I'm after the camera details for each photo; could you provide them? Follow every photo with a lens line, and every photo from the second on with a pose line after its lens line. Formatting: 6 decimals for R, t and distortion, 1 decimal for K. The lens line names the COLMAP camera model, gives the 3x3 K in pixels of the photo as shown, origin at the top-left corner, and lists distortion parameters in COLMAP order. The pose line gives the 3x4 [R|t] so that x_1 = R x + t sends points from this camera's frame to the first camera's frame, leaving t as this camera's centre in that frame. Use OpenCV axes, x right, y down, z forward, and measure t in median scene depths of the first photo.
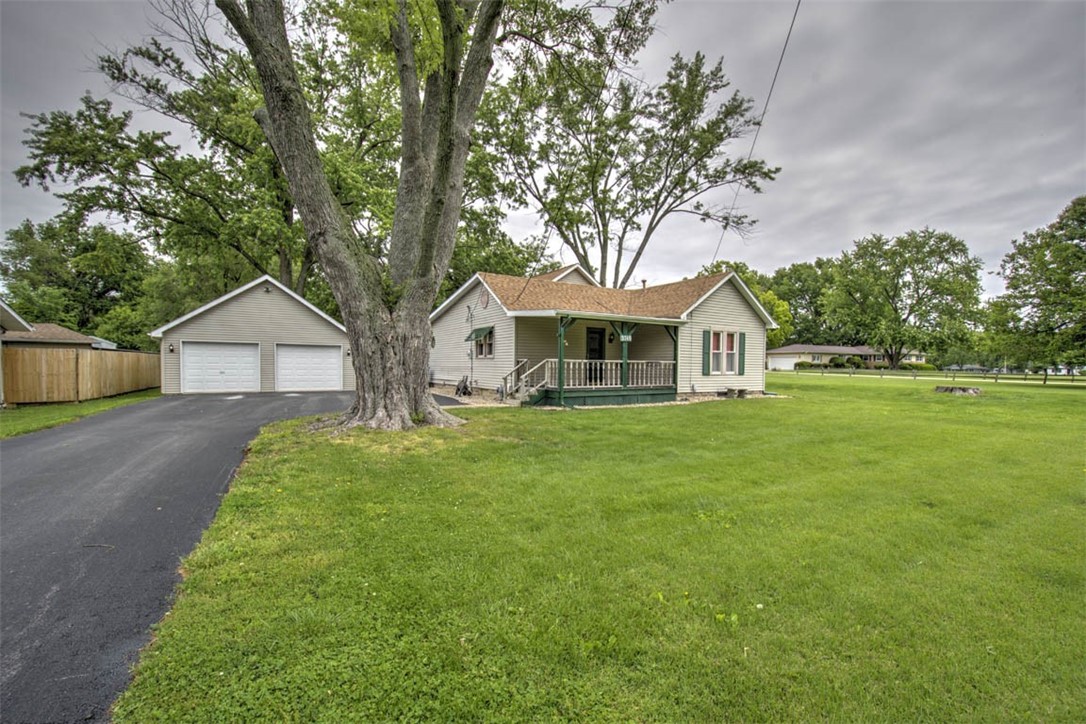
lens RADIAL K [[457.6, 0, 550.3], [0, 457.6, 372.5], [0, 0, 1]] dist [0.002729, -0.000510]
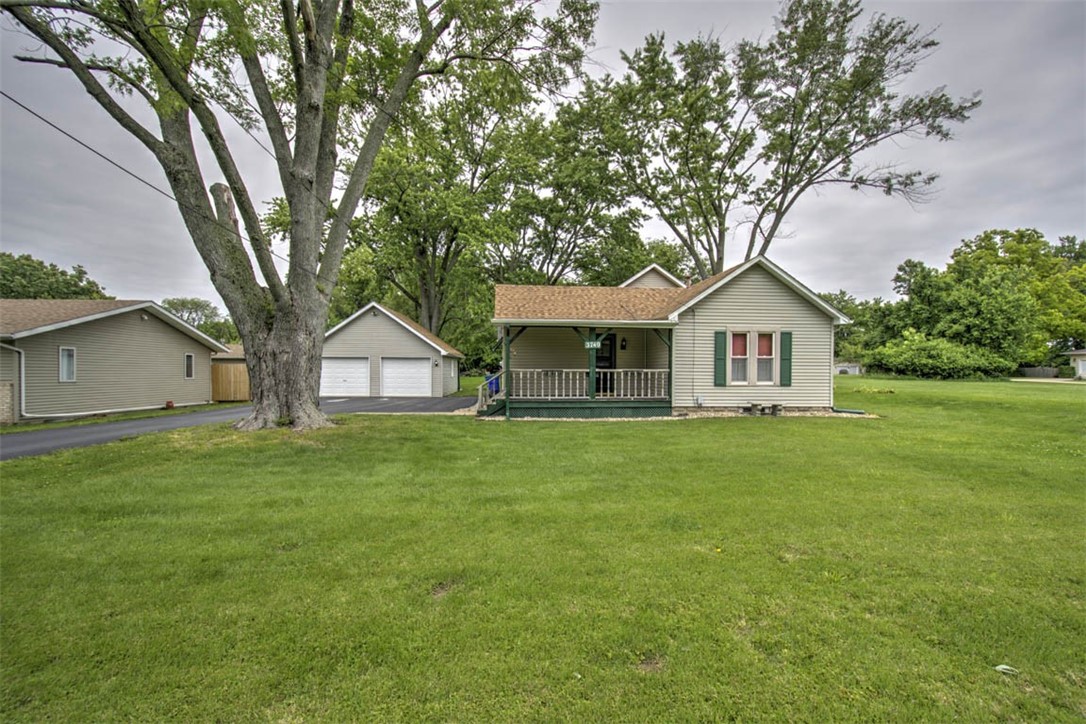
lens RADIAL K [[457.6, 0, 529.0], [0, 457.6, 371.1], [0, 0, 1]] dist [0.002729, -0.000510]
pose [[0.895499, -0.005866, -0.445025, 0.383338], [-0.003055, 0.999809, -0.019327, -0.004037], [0.445053, 0.018667, 0.895310, 0.107872]]
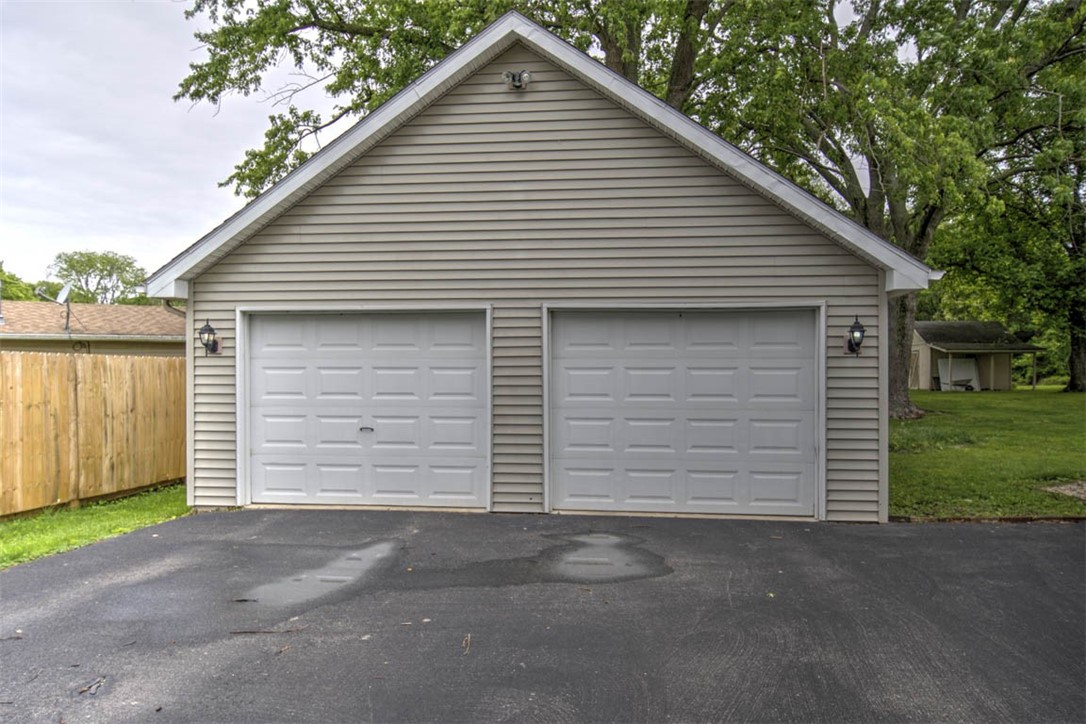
lens RADIAL K [[887.6, 0, 530.5], [0, 887.6, 386.1], [0, 0, 1]] dist [-0.001816, -0.002331]
pose [[0.795968, 0.001097, -0.605337, -0.428500], [-0.011396, 0.999848, -0.013172, -0.023304], [0.605231, 0.017383, 0.795860, 0.819783]]
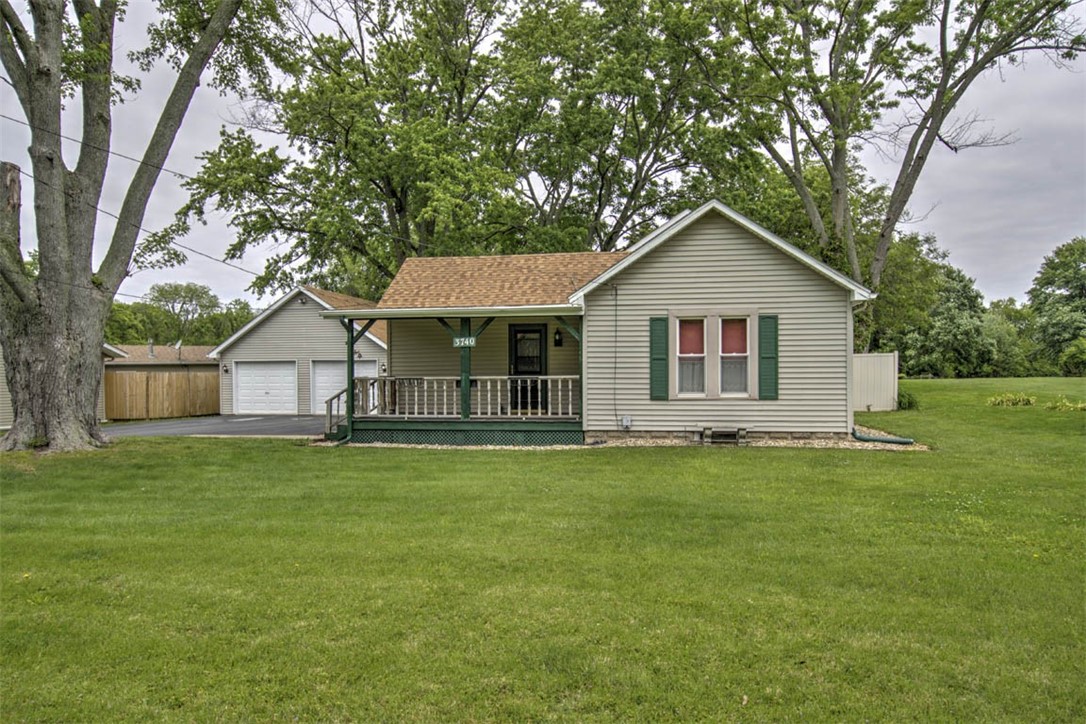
lens RADIAL K [[700.8, 0, 487.5], [0, 700.8, 375.0], [0, 0, 1]] dist [-0.003958, -0.009893]
pose [[0.769638, -0.015402, -0.638295, 0.688259], [0.002070, 0.999764, -0.021628, -0.005877], [0.638478, 0.015324, 0.769488, 0.218877]]
